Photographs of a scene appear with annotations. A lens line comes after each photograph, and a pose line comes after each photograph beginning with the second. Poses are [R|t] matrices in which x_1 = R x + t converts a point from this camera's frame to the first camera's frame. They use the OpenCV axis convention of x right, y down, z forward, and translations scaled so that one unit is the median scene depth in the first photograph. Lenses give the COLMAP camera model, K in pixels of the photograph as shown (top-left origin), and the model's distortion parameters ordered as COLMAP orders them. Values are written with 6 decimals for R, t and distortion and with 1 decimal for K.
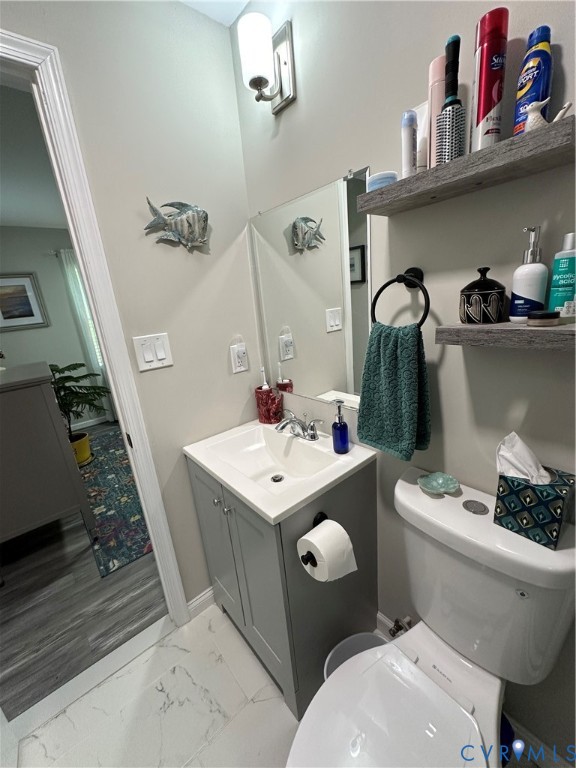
lens RADIAL K [[307.2, 0, 288.0], [0, 307.2, 384.0], [0, 0, 1]] dist [0.000367, 0.000043]
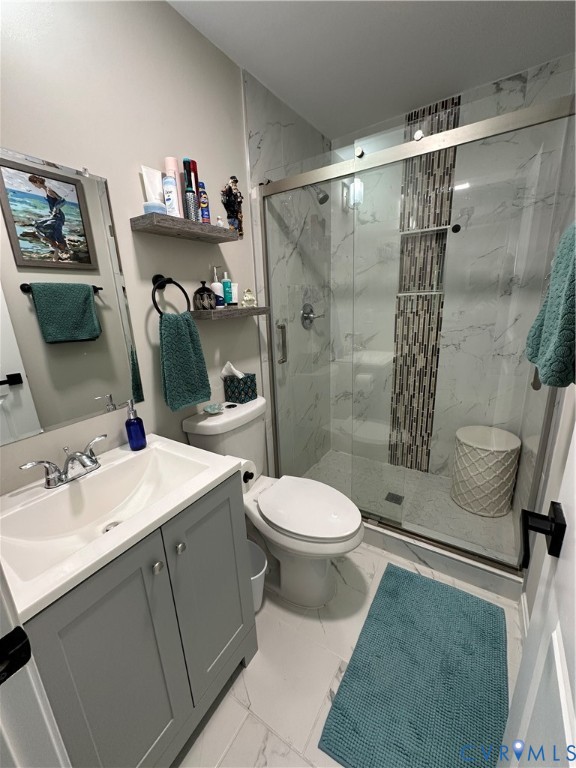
lens RADIAL K [[307.2, 0, 288.0], [0, 307.2, 384.0], [0, 0, 1]] dist [0.000367, 0.000043]
pose [[-0.283096, -0.151657, 0.947025, -1.449081], [0.332351, 0.910726, 0.245195, -0.084529], [-0.899666, 0.384159, -0.207420, 1.167778]]
